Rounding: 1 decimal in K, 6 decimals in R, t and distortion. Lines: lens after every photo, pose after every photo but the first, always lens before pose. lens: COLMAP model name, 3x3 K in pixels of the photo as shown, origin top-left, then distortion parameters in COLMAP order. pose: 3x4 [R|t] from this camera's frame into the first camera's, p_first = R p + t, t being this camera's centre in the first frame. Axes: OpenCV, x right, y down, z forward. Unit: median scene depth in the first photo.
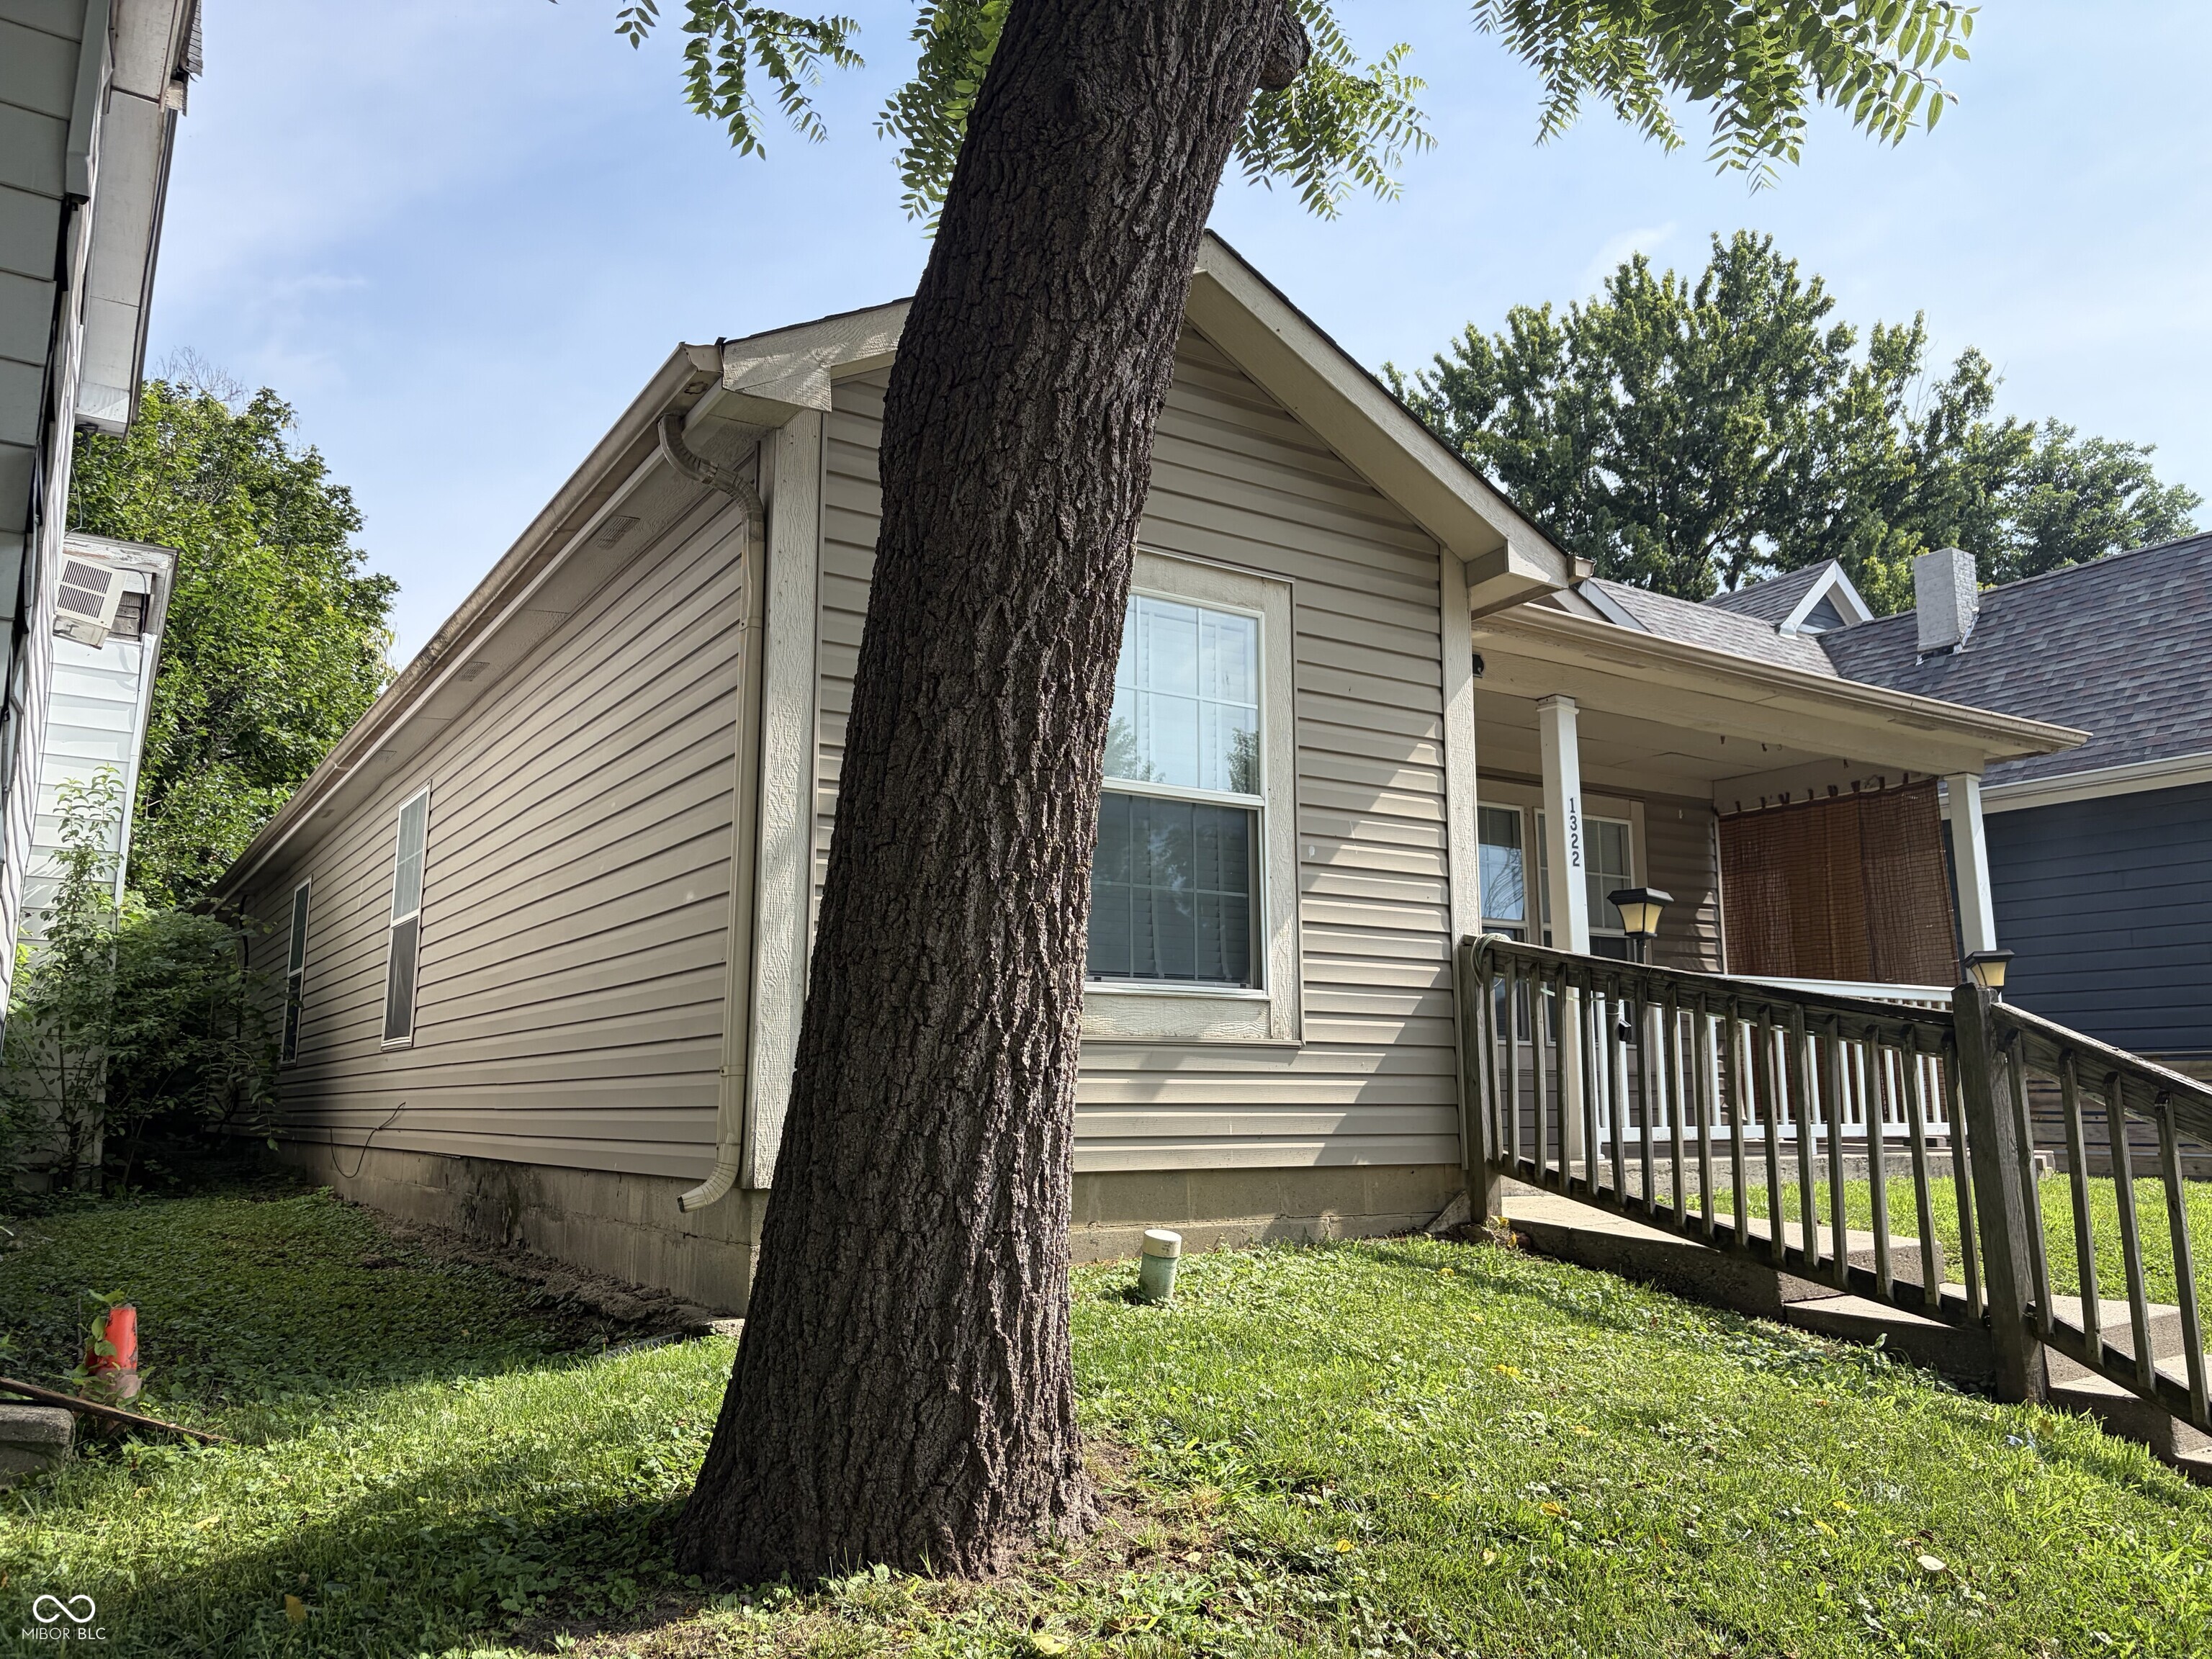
lens RADIAL K [[1674.5, 0, 1112.1], [0, 1674.5, 831.4], [0, 0, 1]] dist [0.032543, -0.029248]
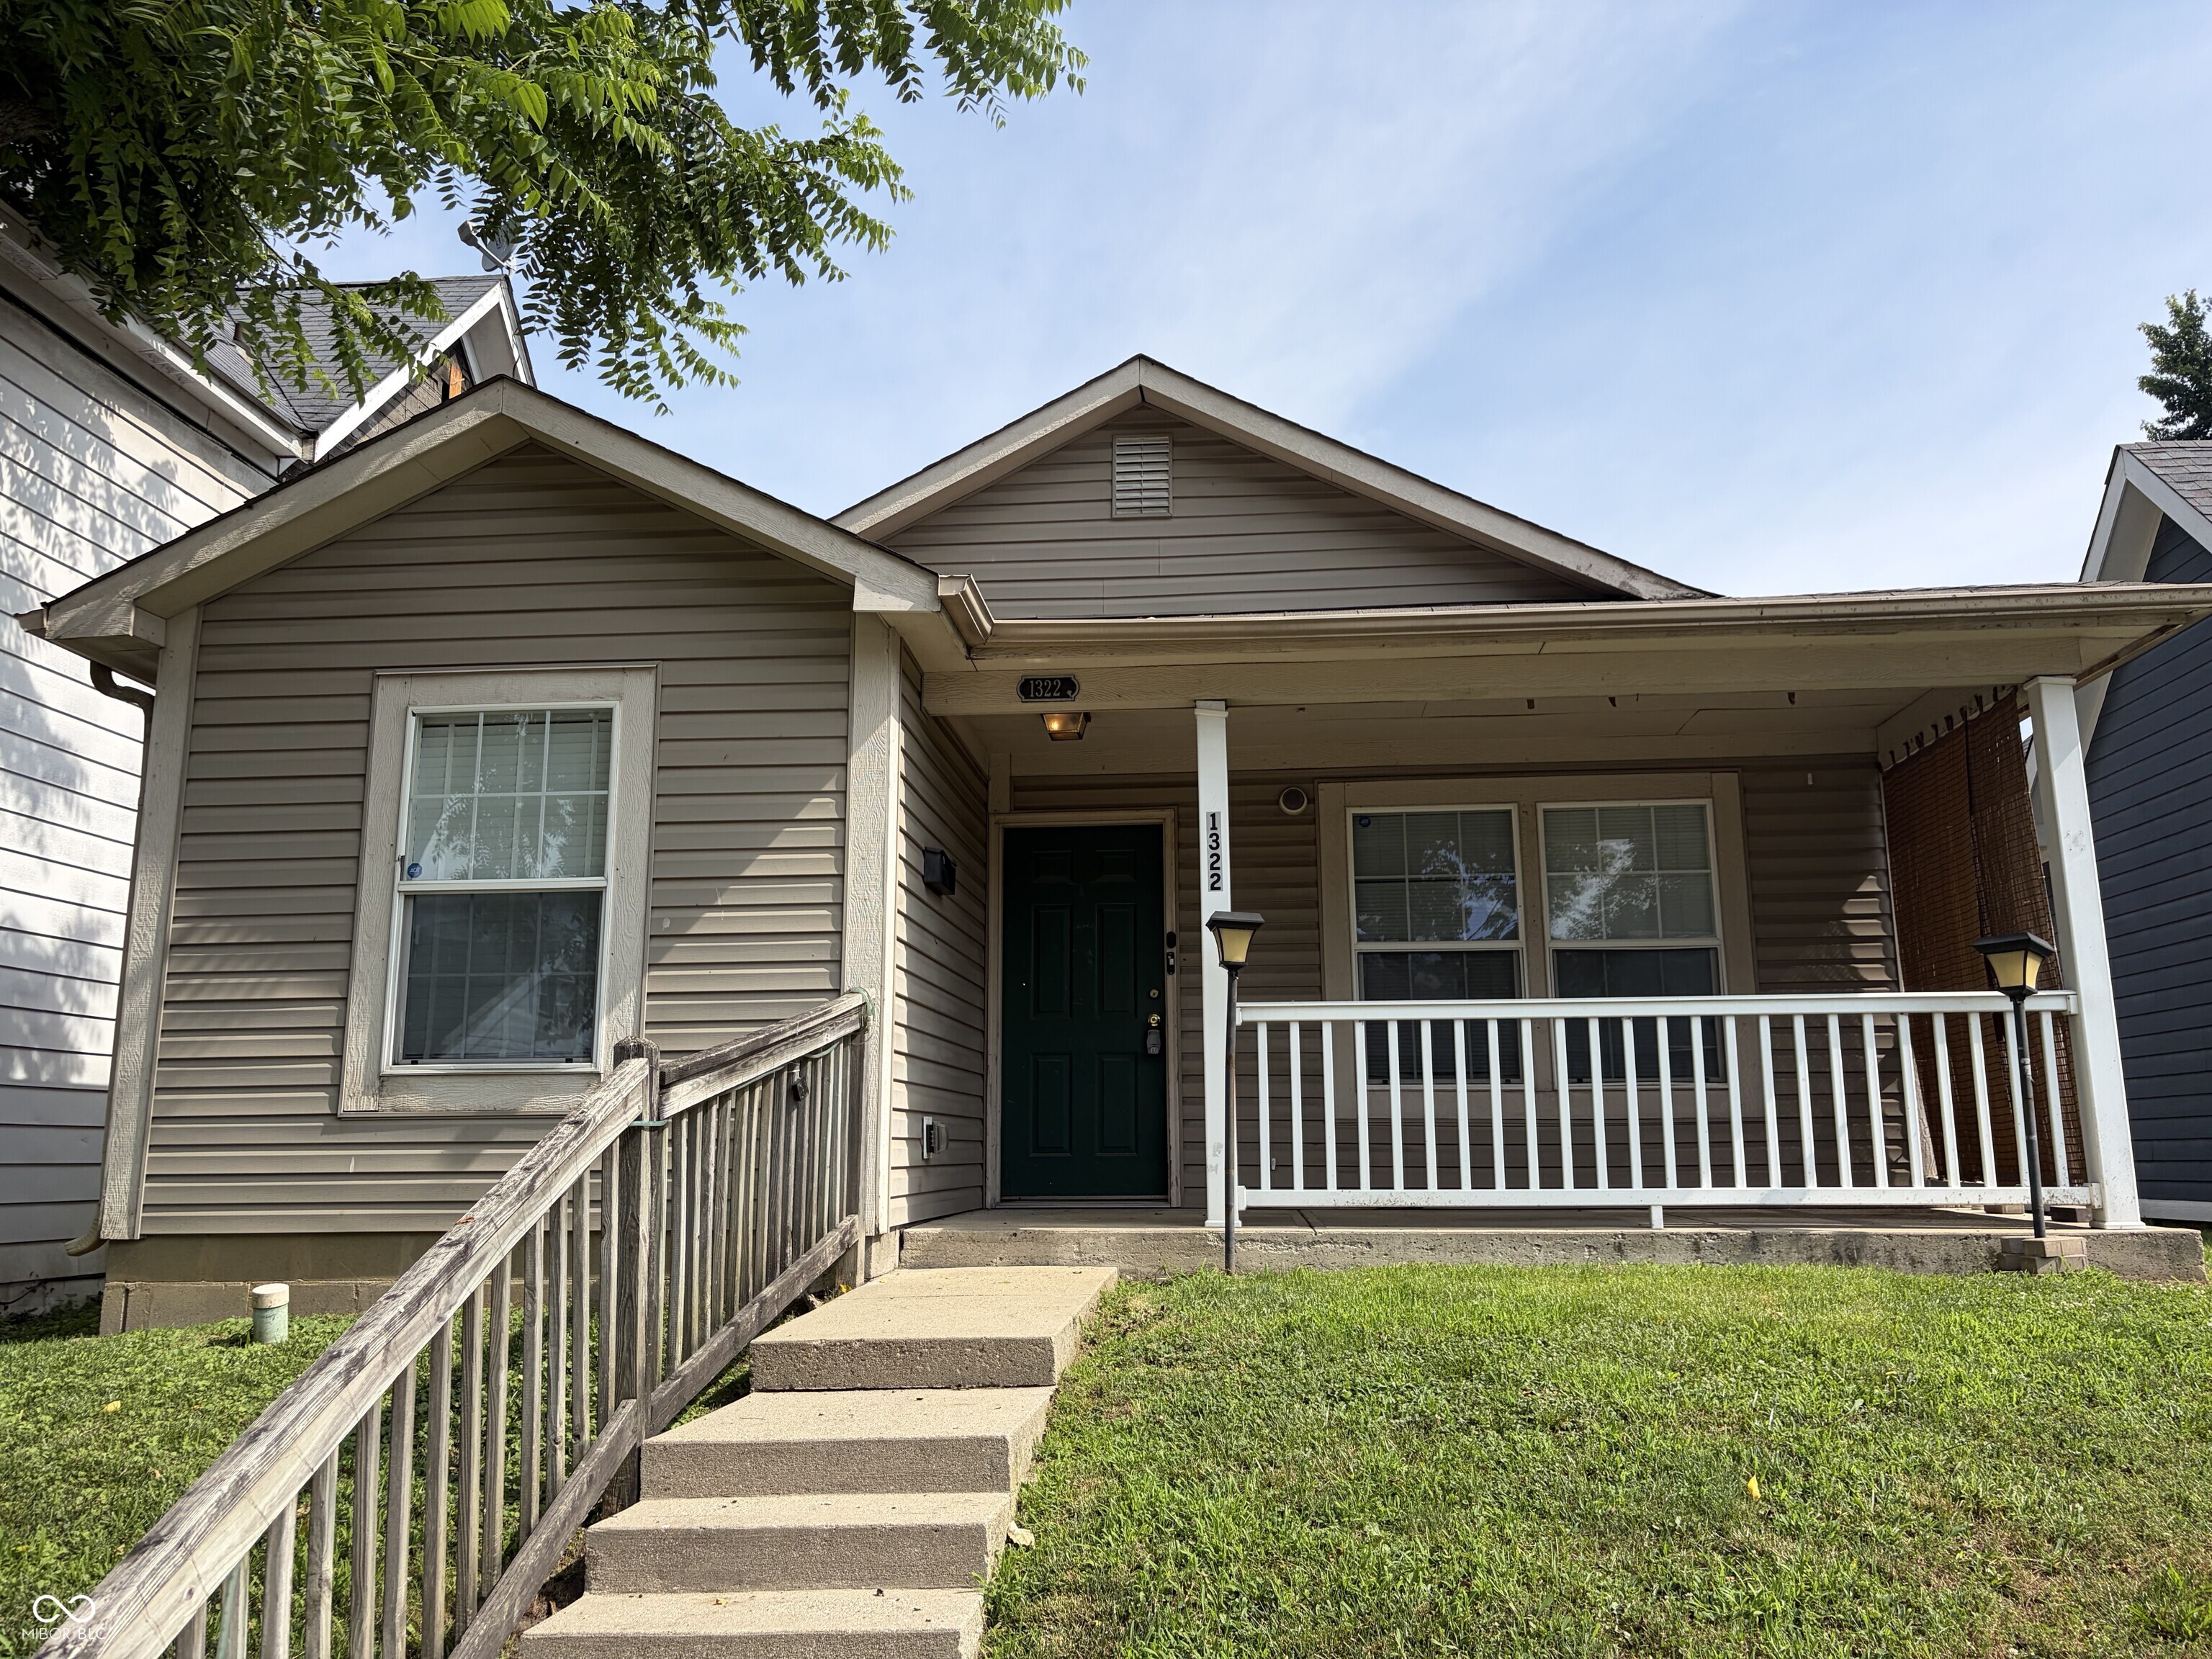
lens RADIAL K [[1674.5, 0, 1107.1], [0, 1674.5, 837.5], [0, 0, 1]] dist [0.032543, -0.029248]
pose [[0.786907, -0.120730, -0.605147, 0.910823], [0.105719, 0.992551, -0.060547, 0.047887], [0.607949, -0.016330, 0.793808, 0.328500]]
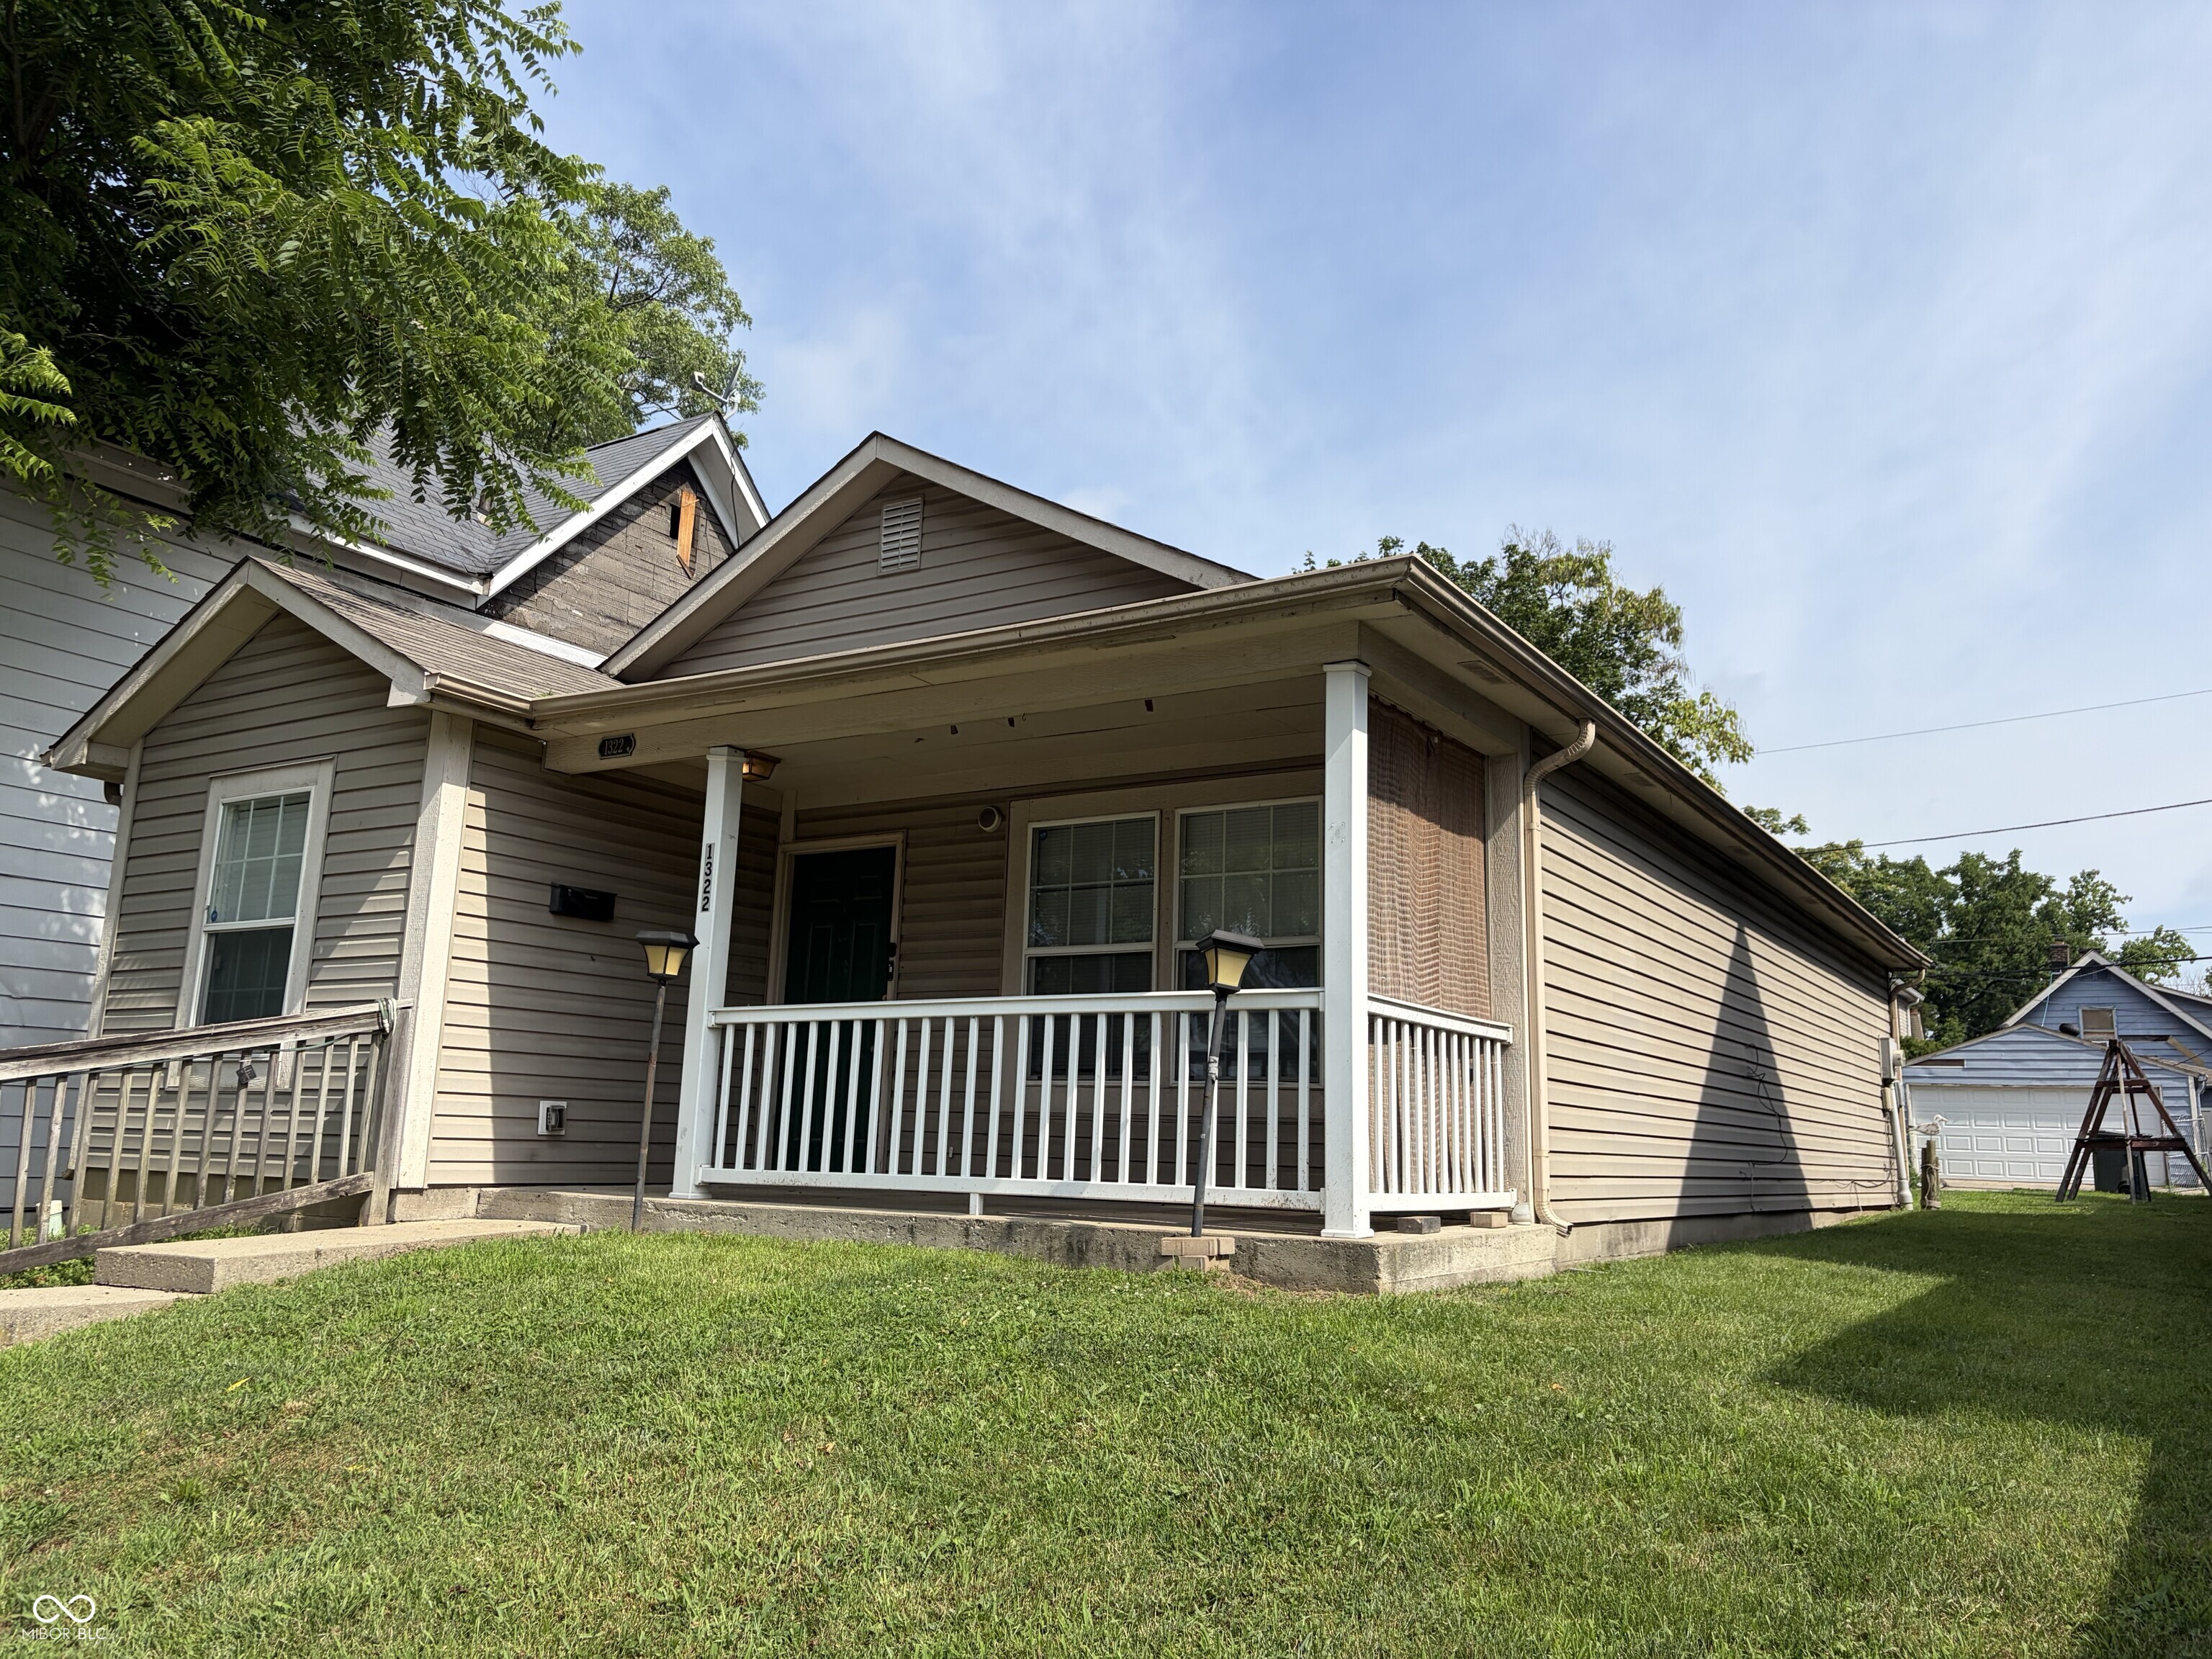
lens RADIAL K [[1674.5, 0, 1123.4], [0, 1674.5, 818.7], [0, 0, 1]] dist [0.032543, -0.029248]
pose [[0.418197, -0.163128, -0.893589, 1.563616], [0.117544, 0.985190, -0.124839, 0.147510], [0.900719, -0.052829, 0.431178, 0.949949]]
